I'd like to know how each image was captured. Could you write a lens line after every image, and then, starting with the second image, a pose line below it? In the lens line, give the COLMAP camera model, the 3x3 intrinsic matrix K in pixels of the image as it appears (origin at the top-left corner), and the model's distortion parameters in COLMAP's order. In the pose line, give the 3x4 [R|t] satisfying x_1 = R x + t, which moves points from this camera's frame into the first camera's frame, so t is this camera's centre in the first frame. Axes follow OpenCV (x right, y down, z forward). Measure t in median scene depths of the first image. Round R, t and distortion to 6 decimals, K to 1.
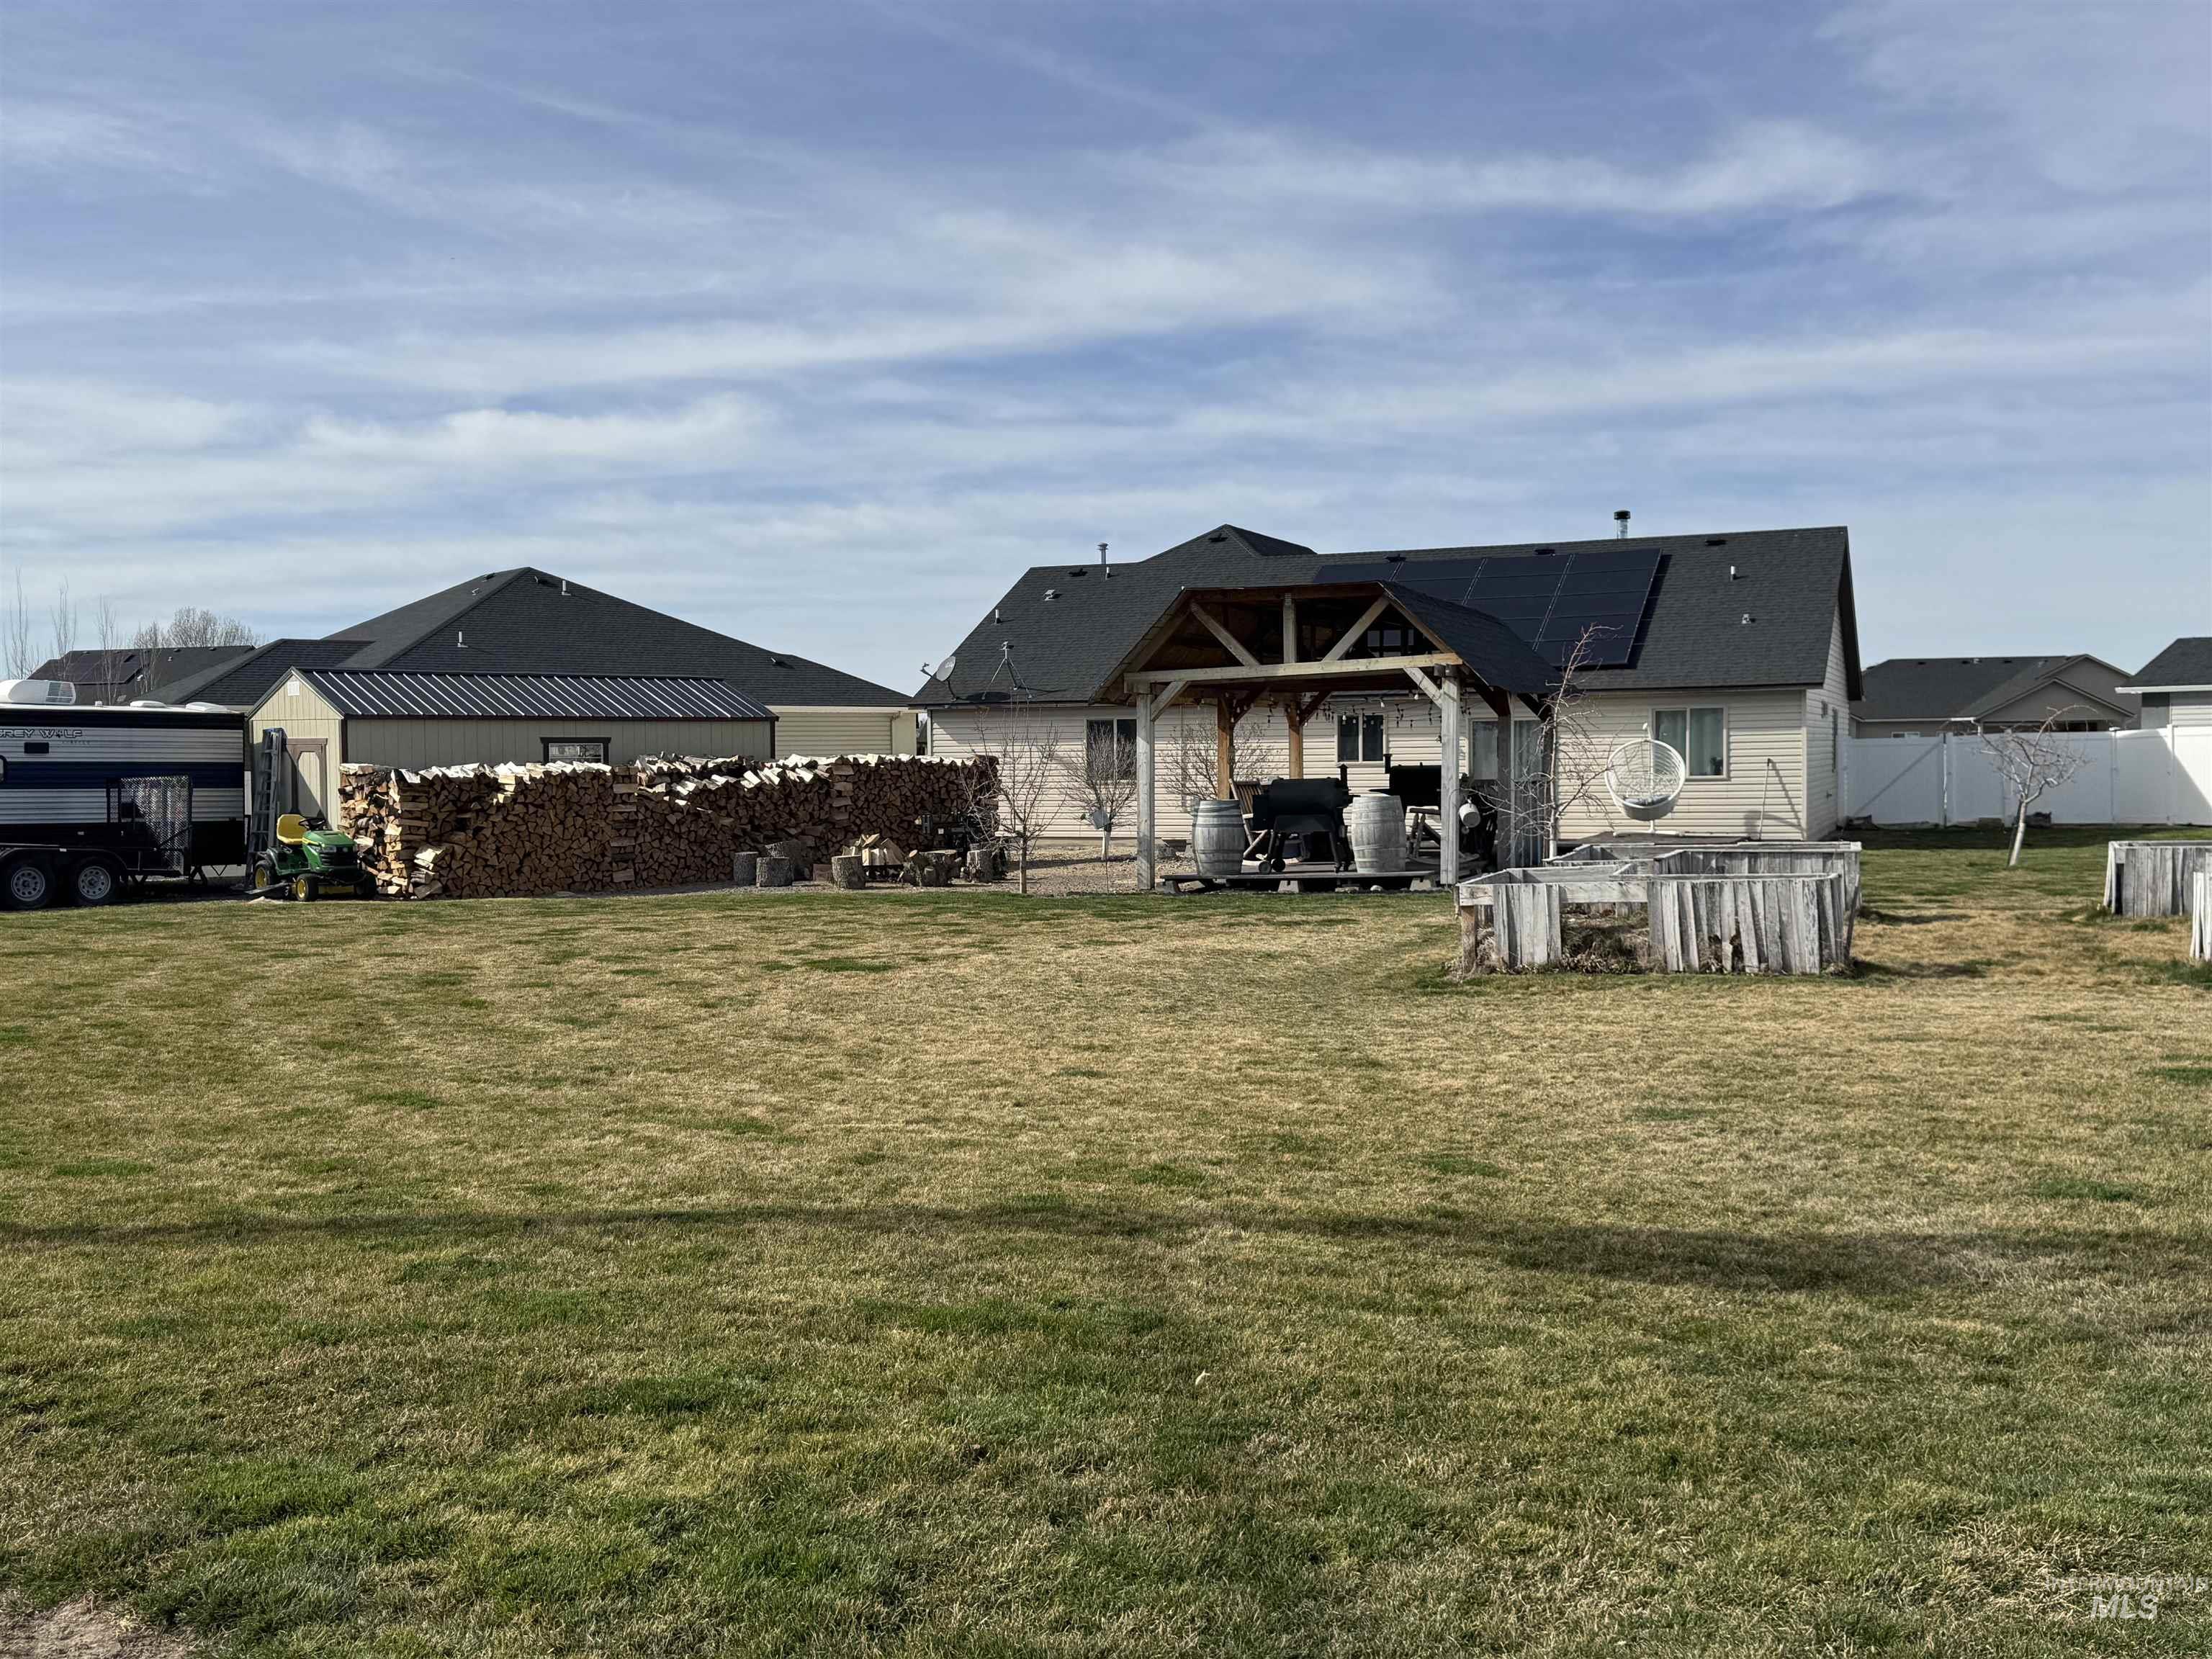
lens RADIAL K [[2548.5, 0, 1105.4], [0, 2548.5, 829.3], [0, 0, 1]] dist [0.075096, 0.000000]
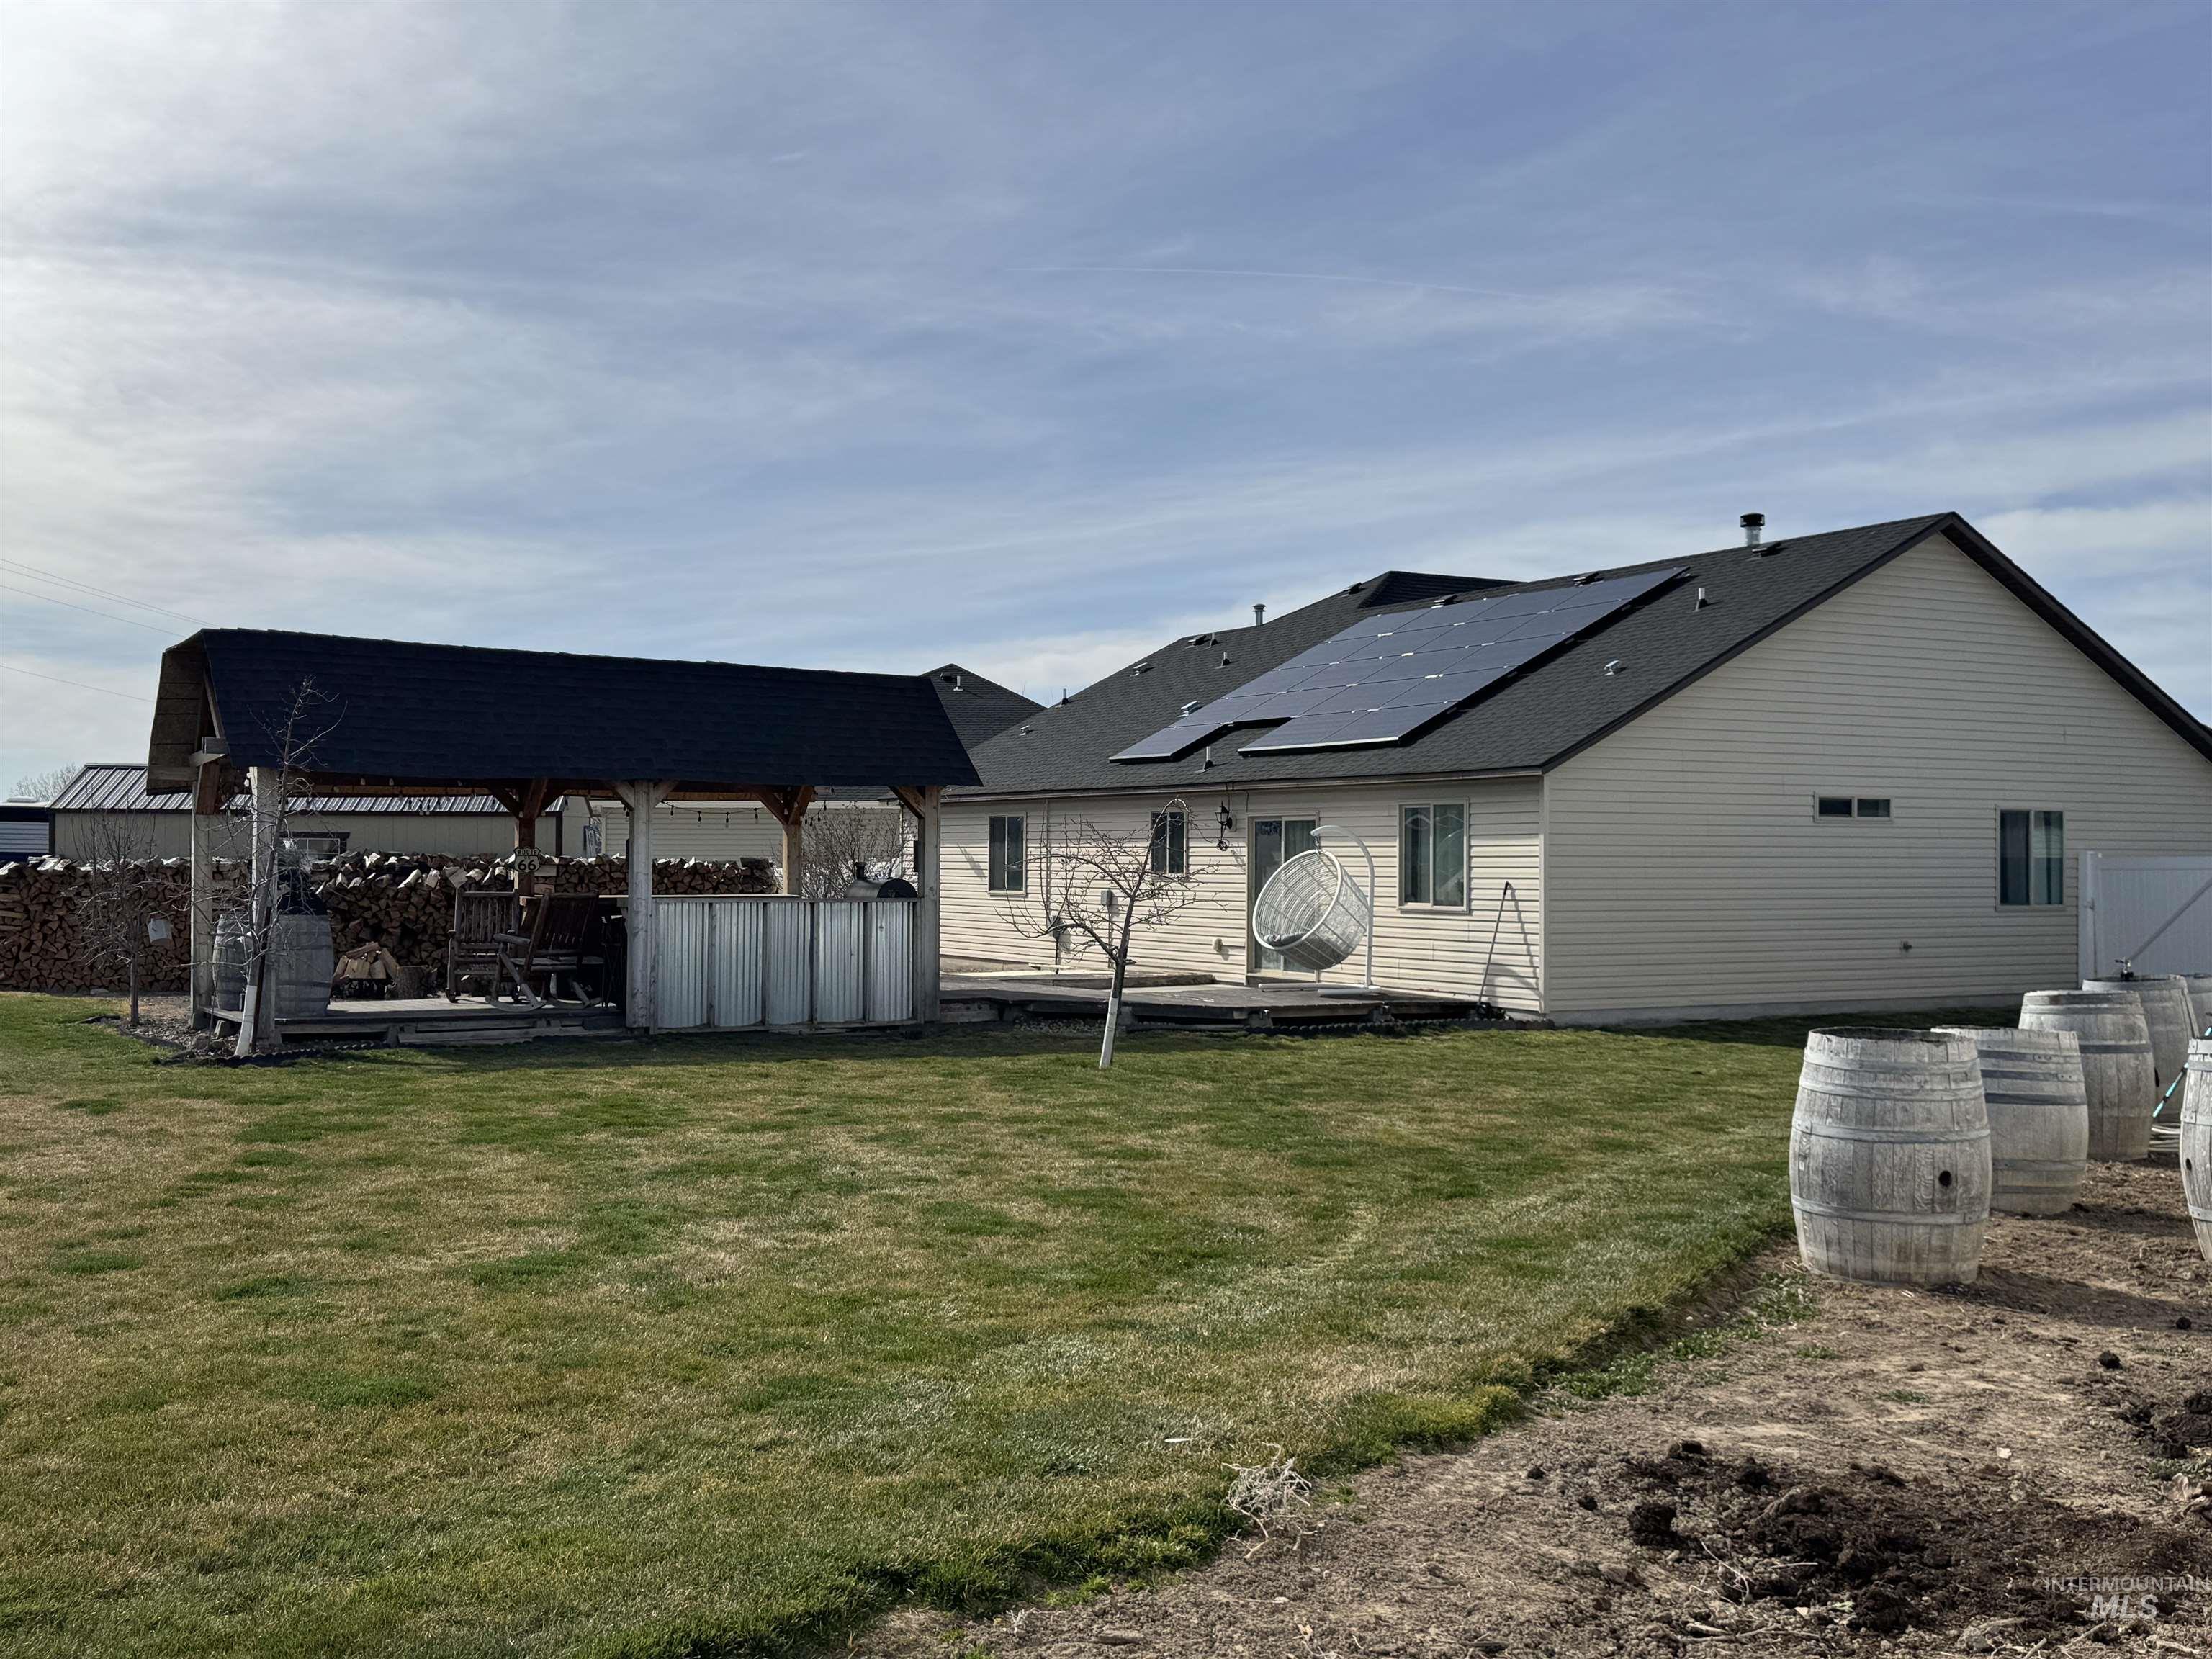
lens RADIAL K [[2280.8, 0, 1116.7], [0, 2280.8, 837.3], [0, 0, 1]] dist [0.001634, 0.000000]
pose [[0.755692, 0.010915, -0.654836, 0.452329], [-0.031234, 0.999324, -0.019387, -0.020067], [0.654182, 0.035104, 0.755522, 0.406828]]
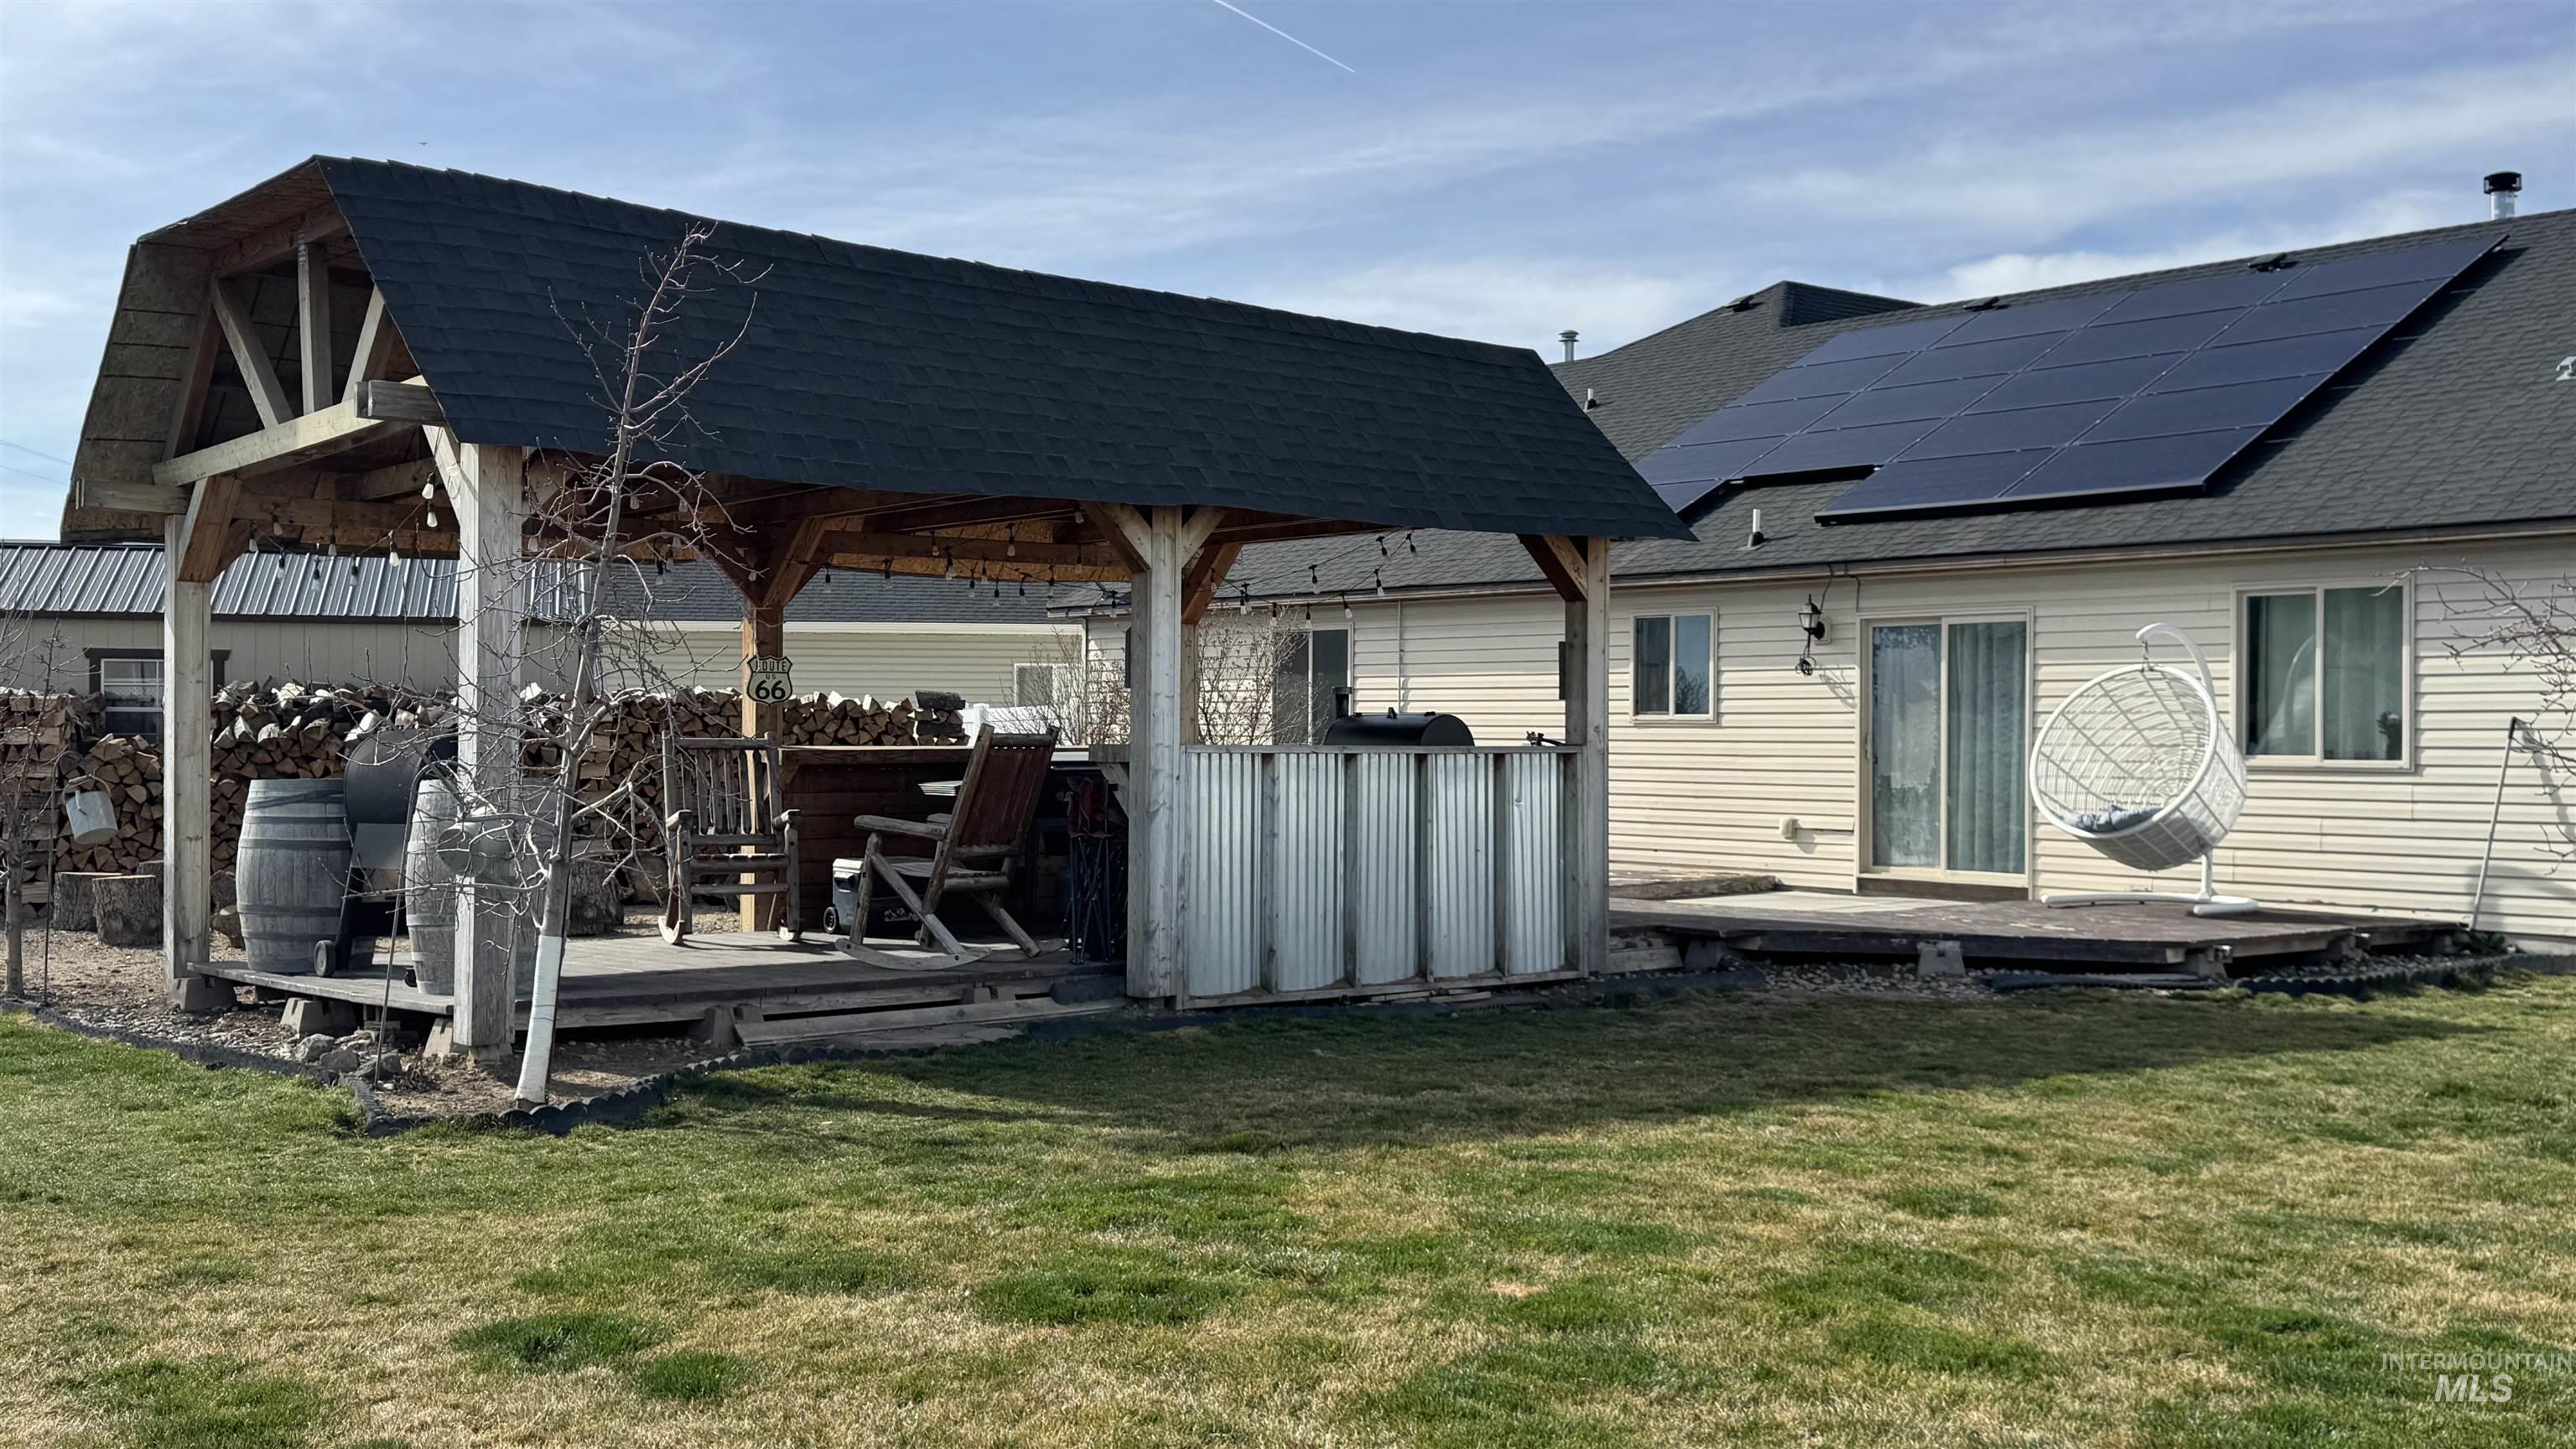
lens RADIAL K [[2649.3, 0, 1270.0], [0, 2649.3, 703.9], [0, 0, 1]] dist [0.032168, 0.000000]
pose [[0.850197, 0.012102, -0.526326, 0.250177], [-0.028851, 0.999304, -0.023628, -0.012365], [0.525674, 0.035274, 0.849955, 0.461673]]
